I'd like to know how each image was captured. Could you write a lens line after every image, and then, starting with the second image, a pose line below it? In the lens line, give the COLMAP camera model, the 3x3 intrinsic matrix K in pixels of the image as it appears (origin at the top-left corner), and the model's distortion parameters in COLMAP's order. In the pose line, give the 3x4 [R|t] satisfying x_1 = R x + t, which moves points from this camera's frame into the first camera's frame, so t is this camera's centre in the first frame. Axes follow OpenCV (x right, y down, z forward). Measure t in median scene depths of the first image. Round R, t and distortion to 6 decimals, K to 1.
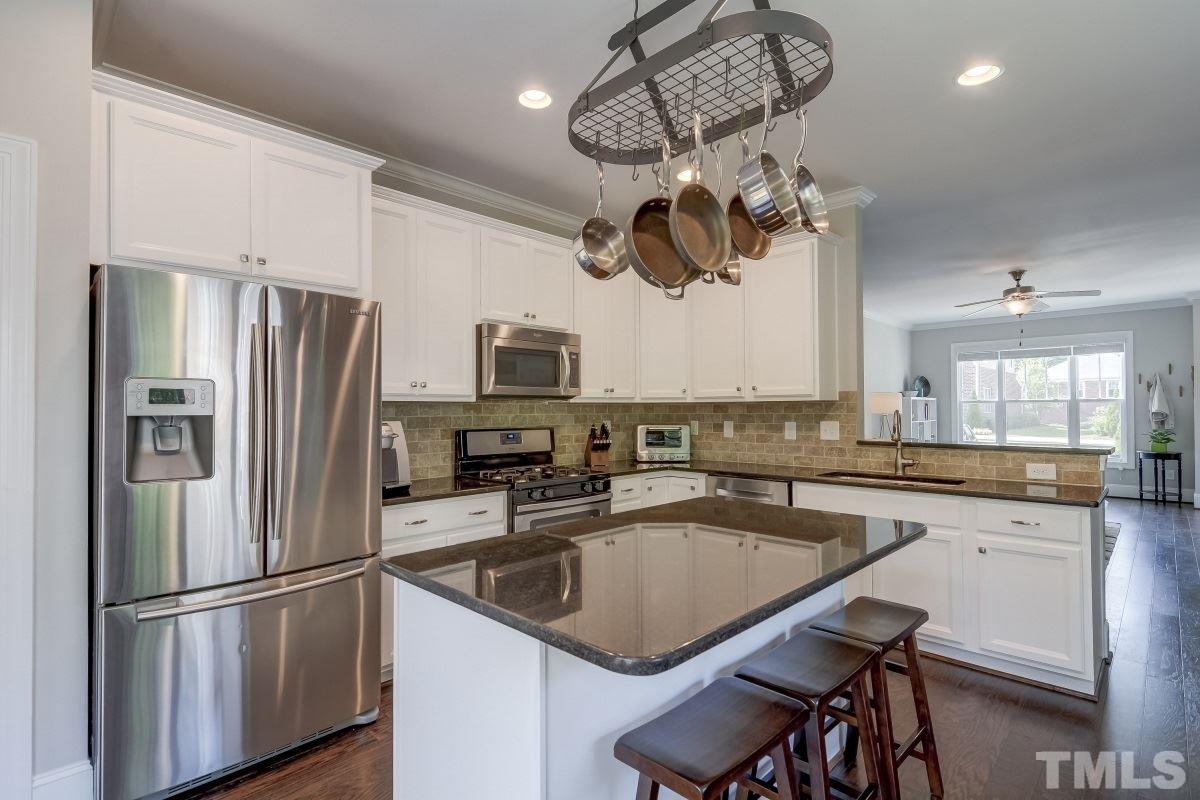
lens RADIAL K [[586.8, 0, 594.9], [0, 586.8, 414.9], [0, 0, 1]] dist [0.000852, -0.000339]
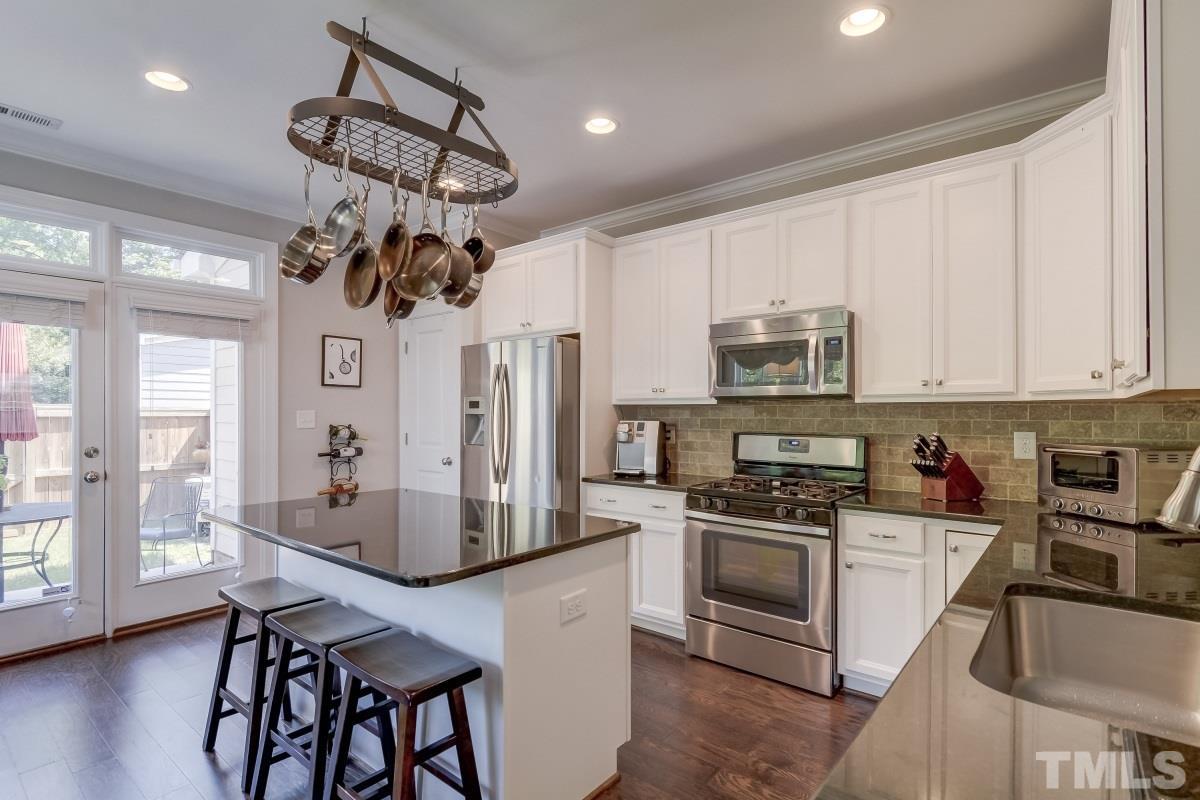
lens RADIAL K [[586.8, 0, 594.9], [0, 586.8, 414.9], [0, 0, 1]] dist [0.000852, -0.000339]
pose [[0.078699, 0.009228, -0.996856, 0.715022], [-0.011435, 0.999900, 0.008353, -0.009158], [0.996833, 0.010742, 0.078796, 0.661339]]
